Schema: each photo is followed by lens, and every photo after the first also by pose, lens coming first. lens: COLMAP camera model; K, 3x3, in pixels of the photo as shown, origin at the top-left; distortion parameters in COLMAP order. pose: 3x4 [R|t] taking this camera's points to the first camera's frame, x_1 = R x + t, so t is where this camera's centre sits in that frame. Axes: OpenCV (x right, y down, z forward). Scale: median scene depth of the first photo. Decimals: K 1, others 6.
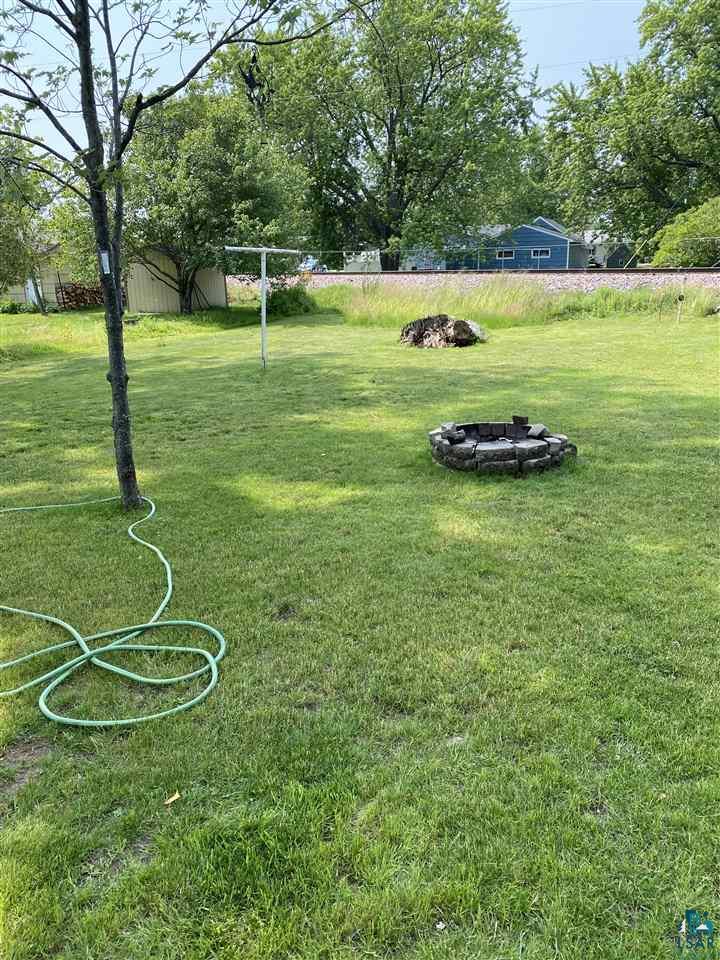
lens RADIAL K [[736.9, 0, 359.7], [0, 736.9, 483.5], [0, 0, 1]] dist [0.055868, -0.044243]
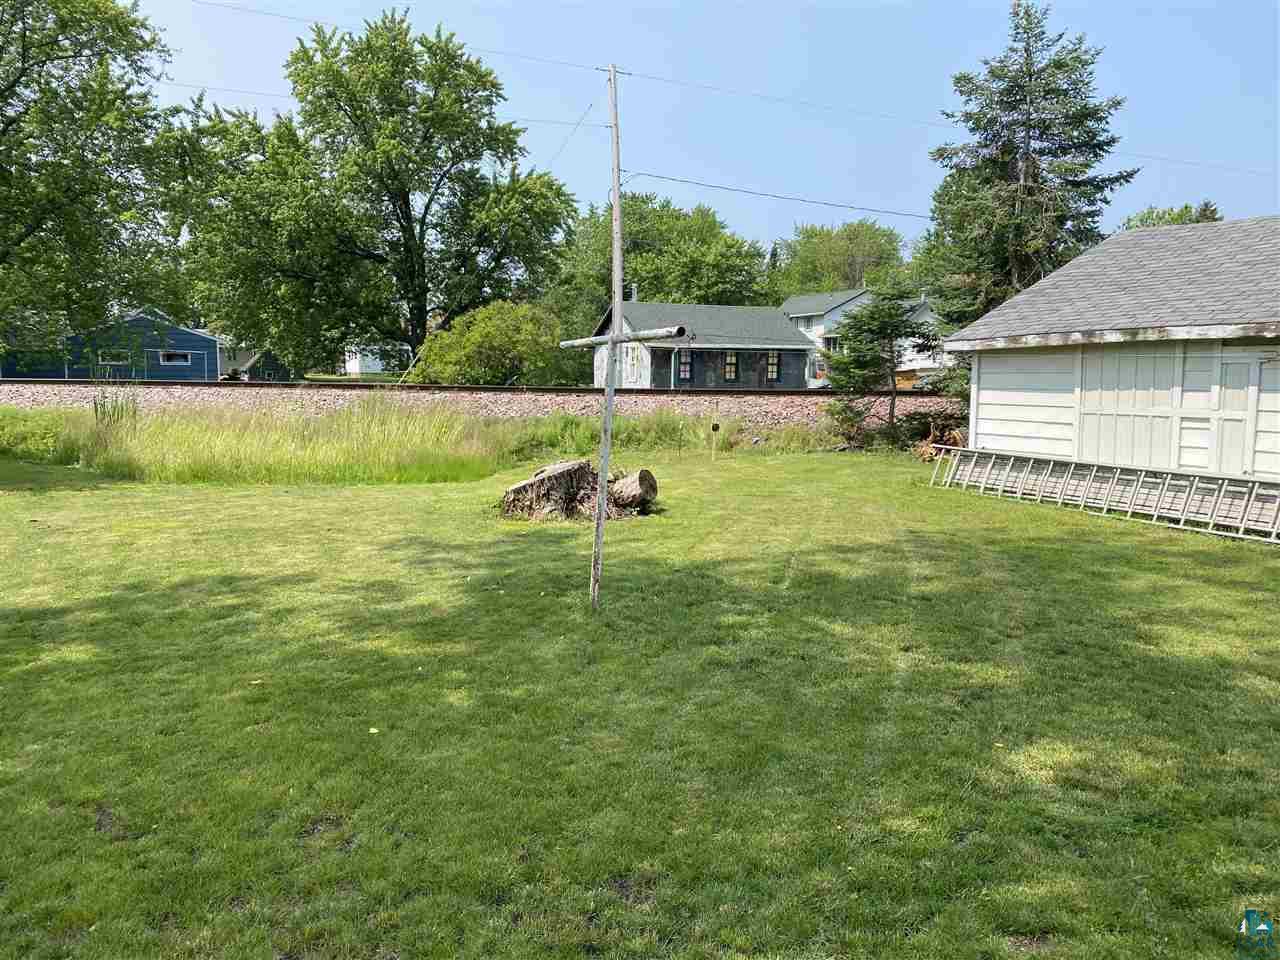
lens RADIAL K [[982.5, 0, 641.2], [0, 982.5, 472.1], [0, 0, 1]] dist [0.055868, -0.044243]
pose [[0.663001, -0.045732, 0.747221, -0.157255], [0.185589, 0.977015, -0.104875, -0.047654], [-0.725249, 0.208208, 0.656249, 0.170016]]
